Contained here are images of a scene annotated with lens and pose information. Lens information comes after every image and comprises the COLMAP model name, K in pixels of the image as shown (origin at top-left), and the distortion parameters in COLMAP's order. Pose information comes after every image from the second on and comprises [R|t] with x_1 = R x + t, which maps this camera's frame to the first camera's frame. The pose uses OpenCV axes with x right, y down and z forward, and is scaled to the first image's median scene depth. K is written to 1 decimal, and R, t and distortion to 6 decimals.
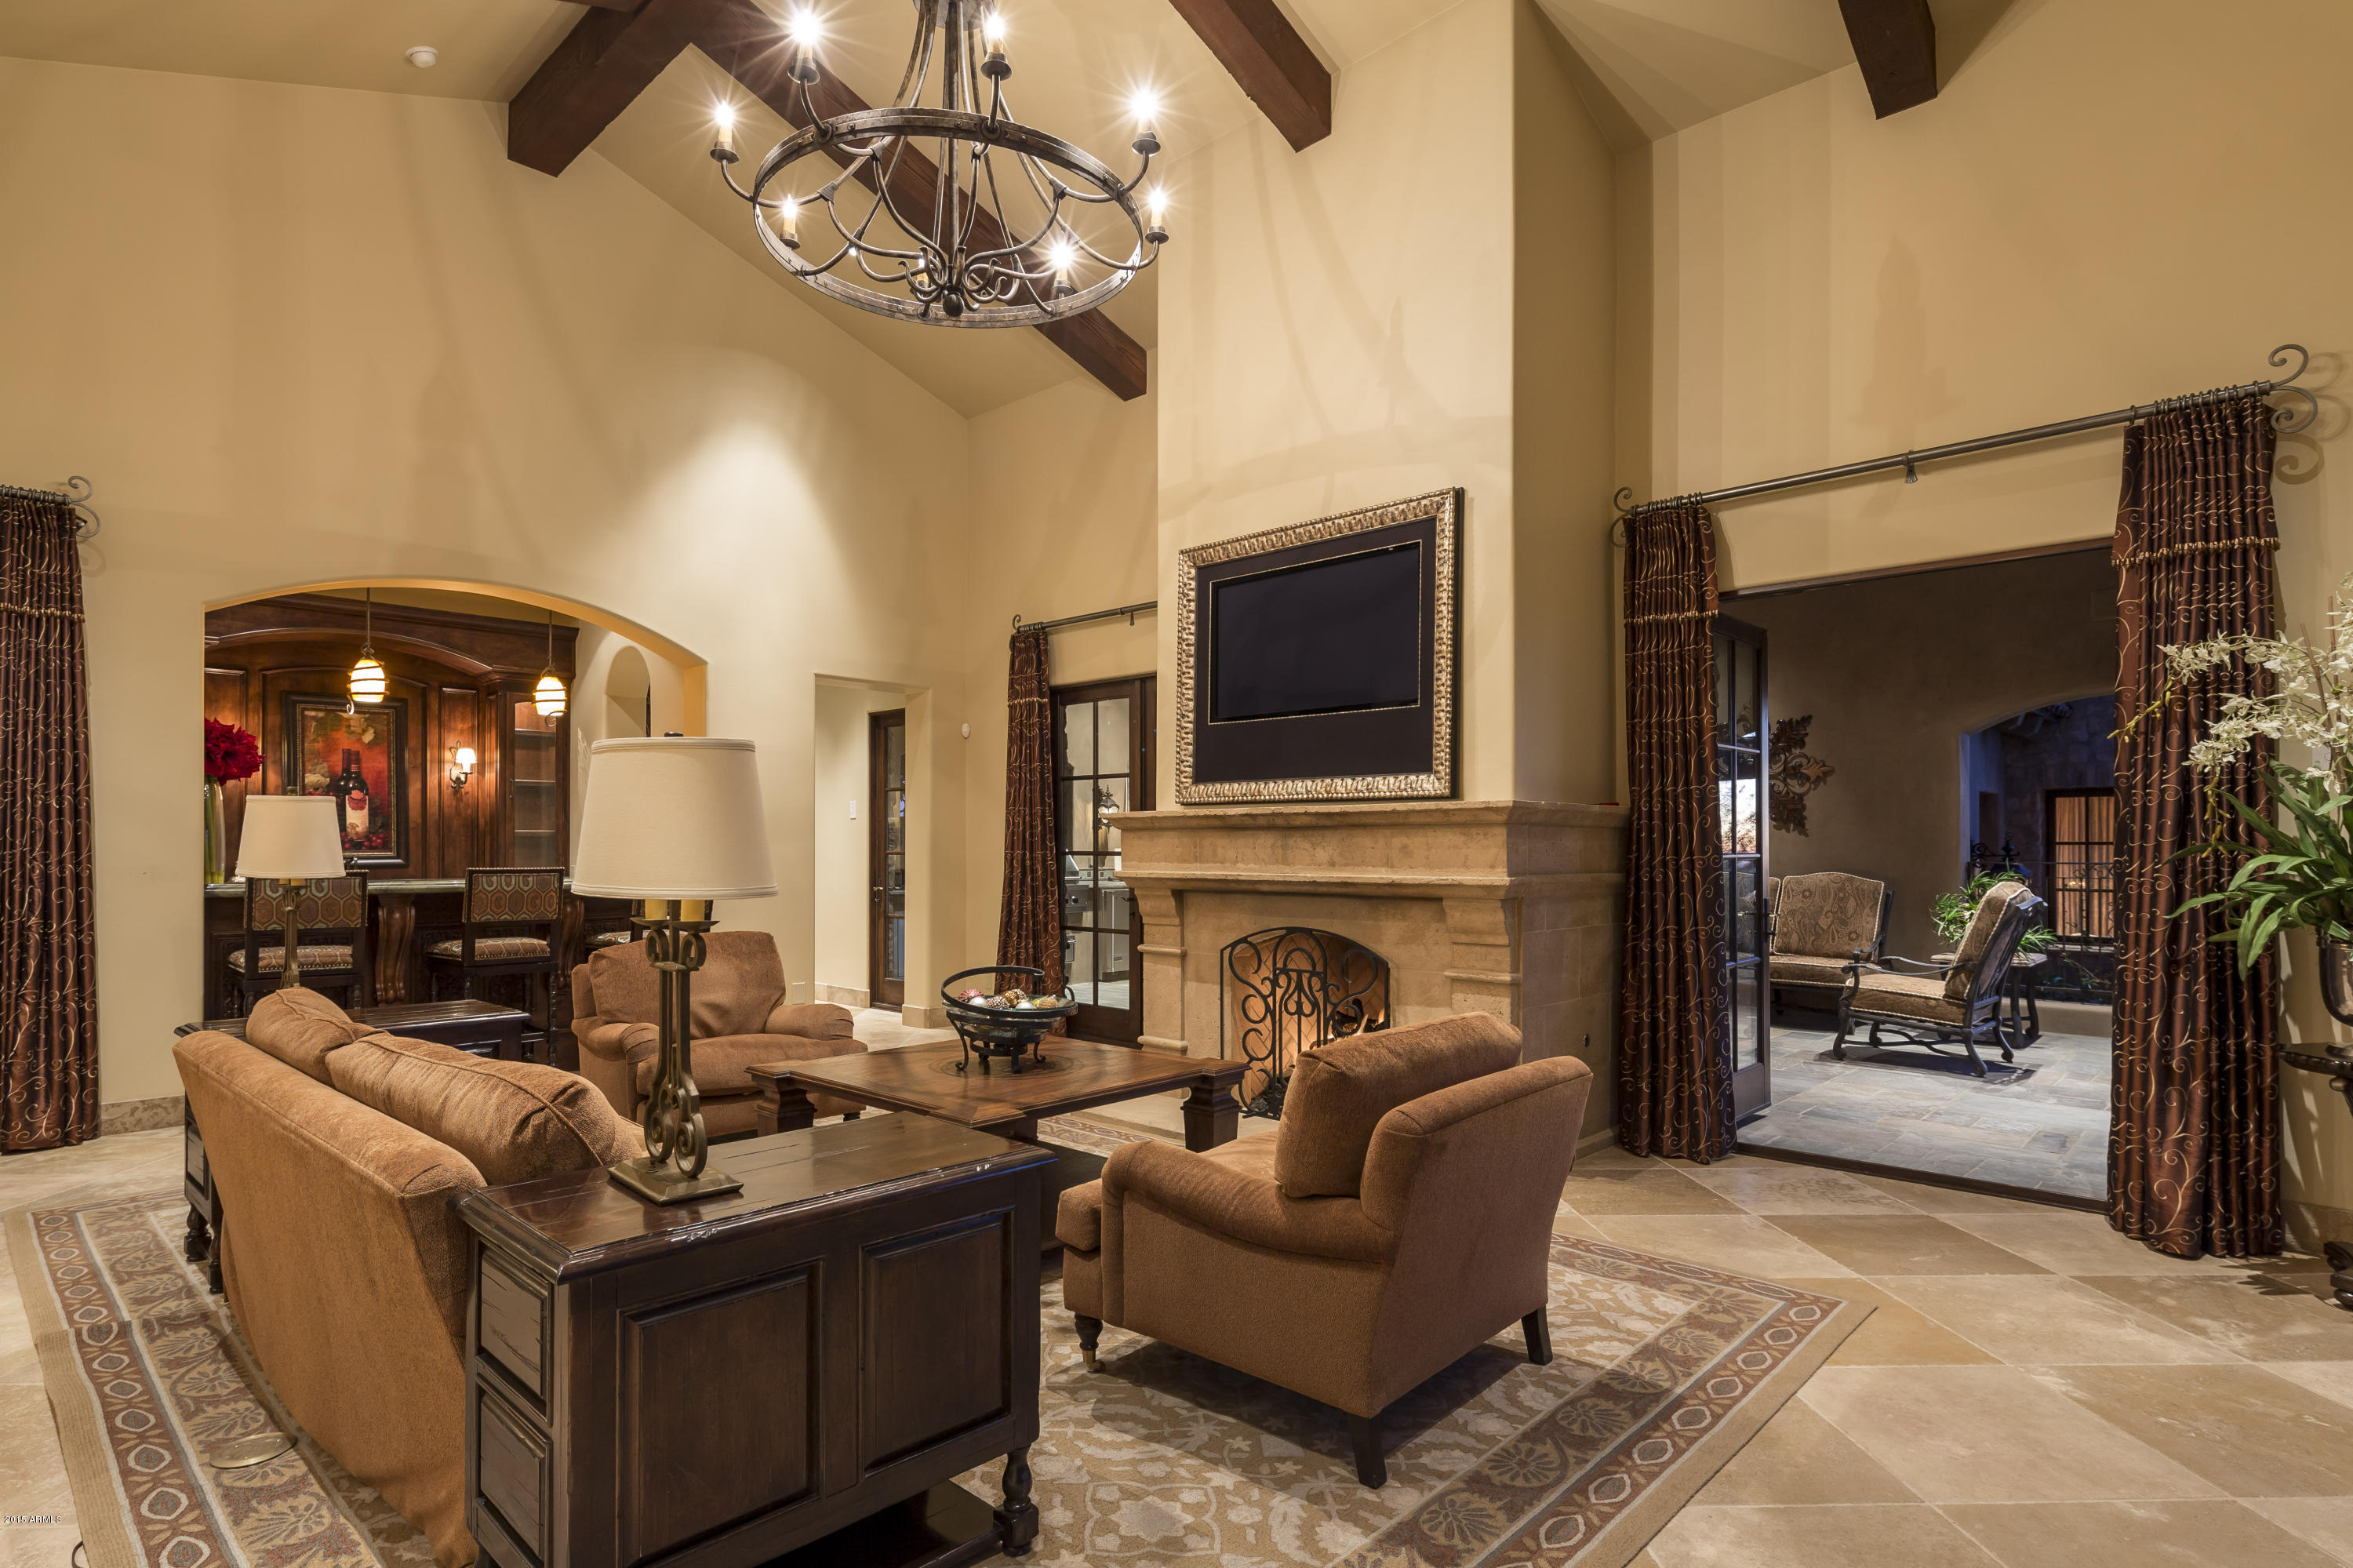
lens RADIAL K [[1184.0, 0, 1165.4], [0, 1184.0, 849.6], [0, 0, 1]] dist [0.014335, 0.000395]
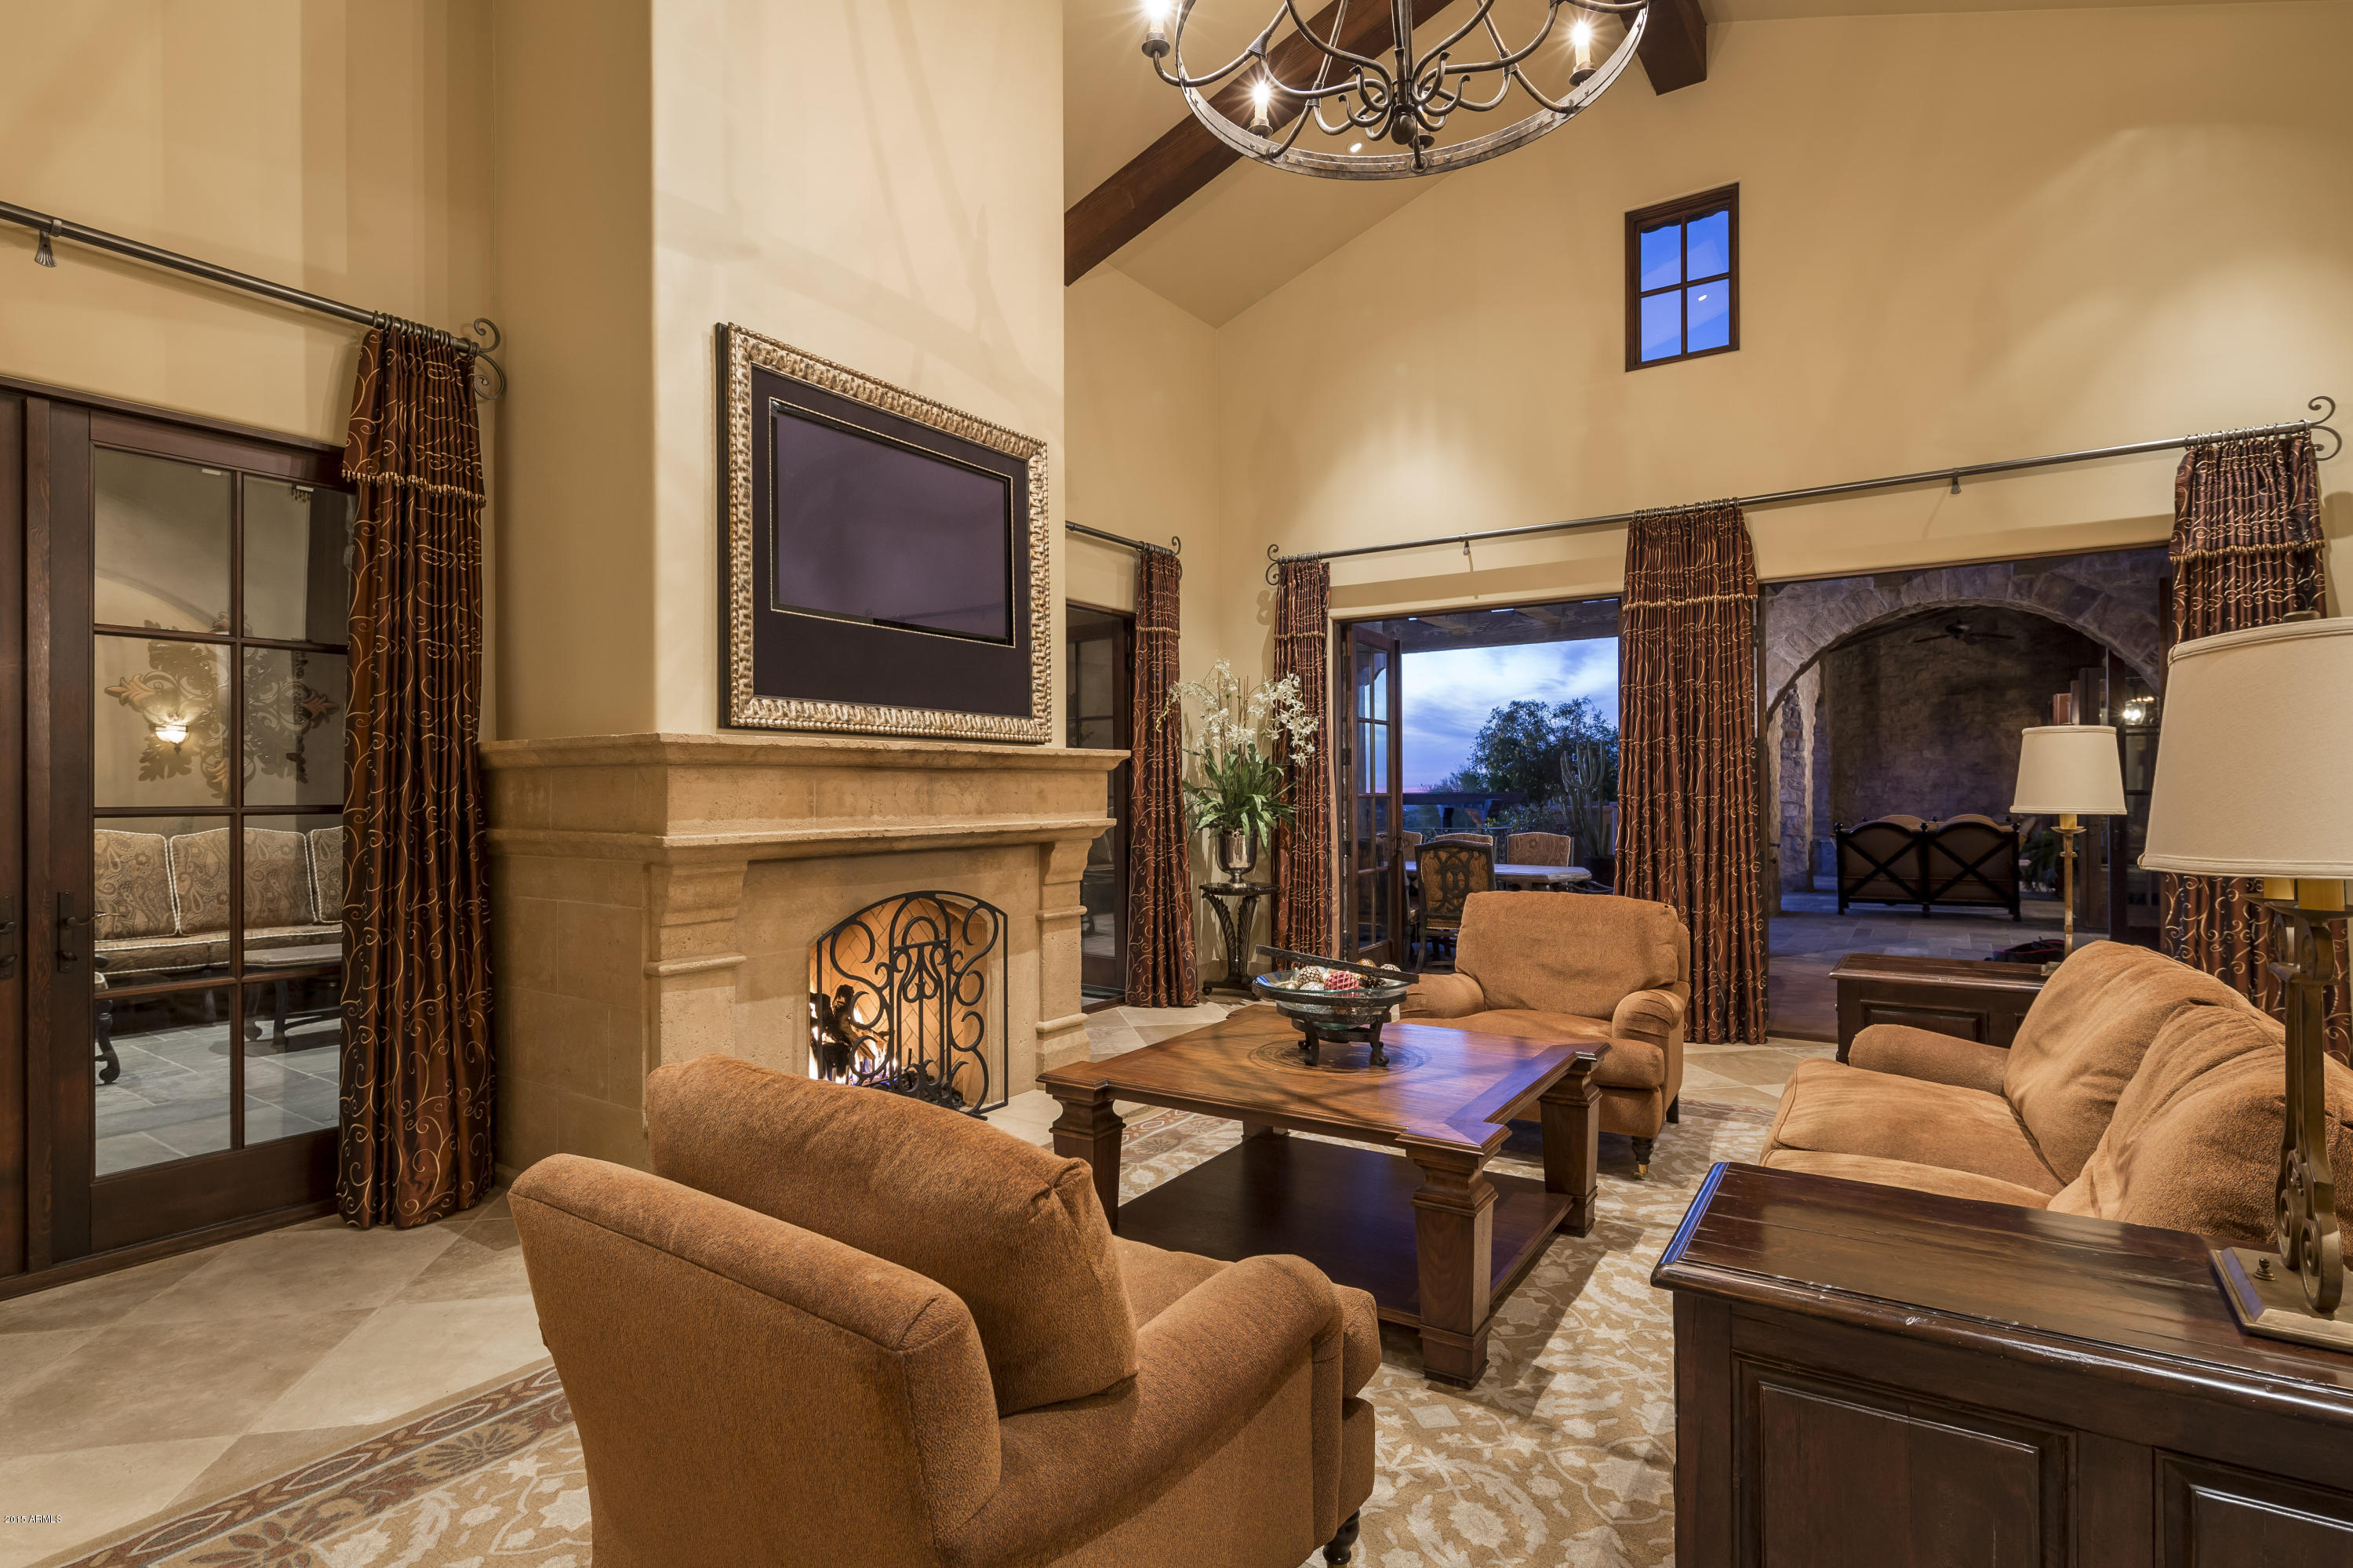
lens RADIAL K [[1194.5, 0, 1176.5], [0, 1194.5, 784.0], [0, 0, 1]] dist [0.016427, -0.000087]
pose [[-0.176877, 0.003717, 0.984226, -0.724916], [0.004839, 0.999984, -0.002907, -0.004777], [-0.984221, 0.004249, -0.176892, 0.971897]]
